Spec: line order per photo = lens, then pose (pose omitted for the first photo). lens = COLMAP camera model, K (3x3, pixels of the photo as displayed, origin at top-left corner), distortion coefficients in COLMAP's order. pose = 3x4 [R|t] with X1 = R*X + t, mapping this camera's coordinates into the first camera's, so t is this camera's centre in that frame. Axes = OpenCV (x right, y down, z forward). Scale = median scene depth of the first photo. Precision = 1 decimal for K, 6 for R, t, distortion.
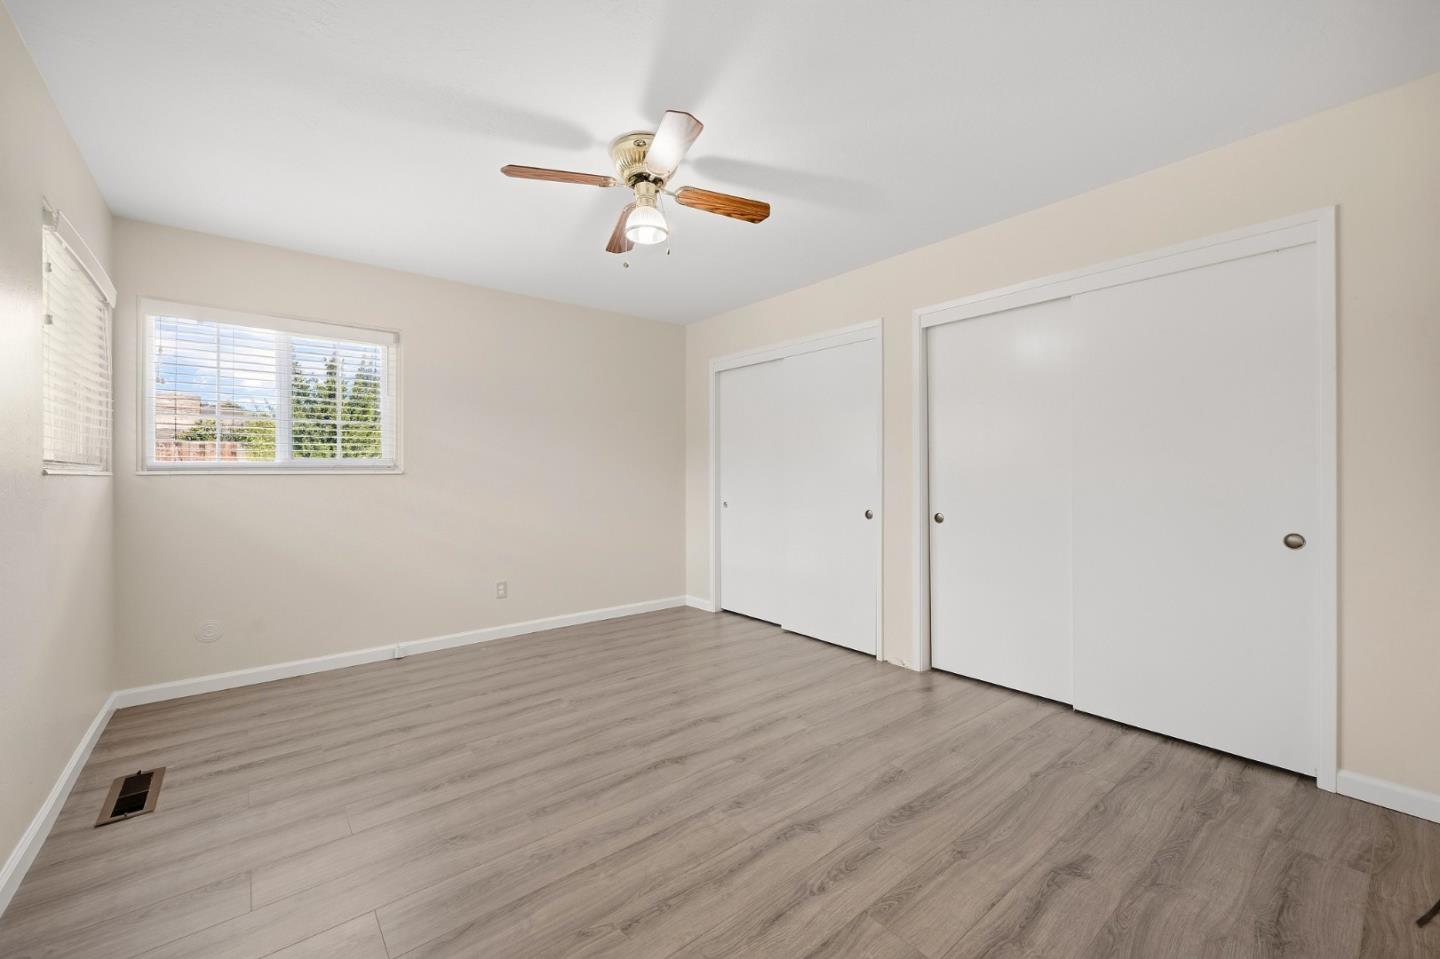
lens RADIAL K [[583.1, 0, 719.6], [0, 583.1, 475.1], [0, 0, 1]] dist [0.002389, -0.000089]
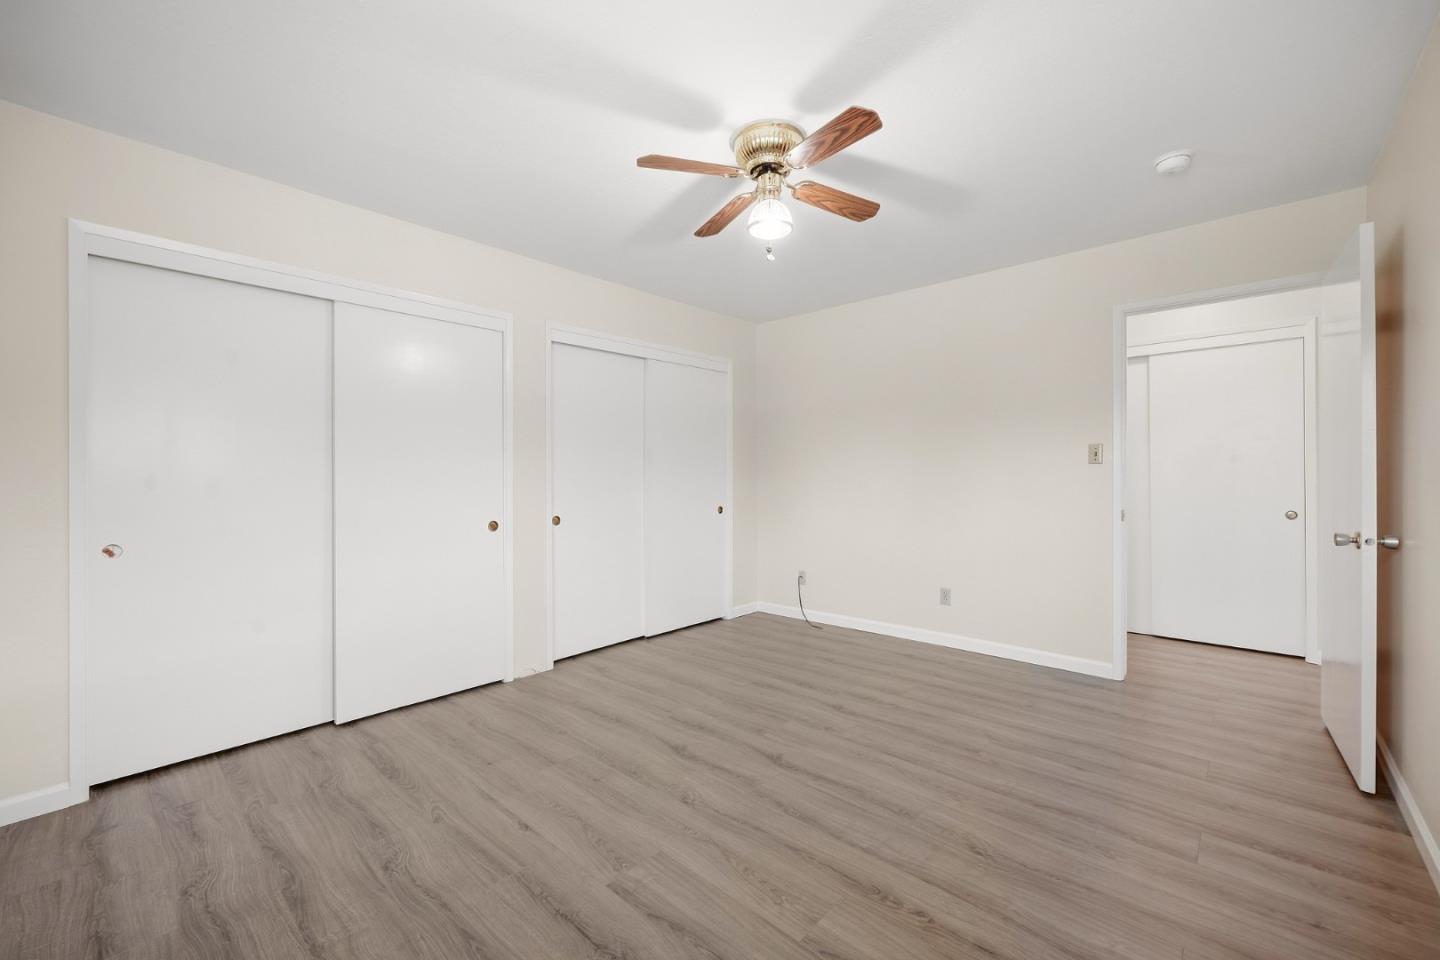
lens RADIAL K [[583.1, 0, 719.6], [0, 583.1, 475.6], [0, 0, 1]] dist [0.002389, -0.000089]
pose [[-0.147330, 0.001653, 0.989086, -1.002197], [0.008132, 0.999967, -0.000459, -0.011279], [-0.989054, 0.007976, -0.147338, 1.154625]]
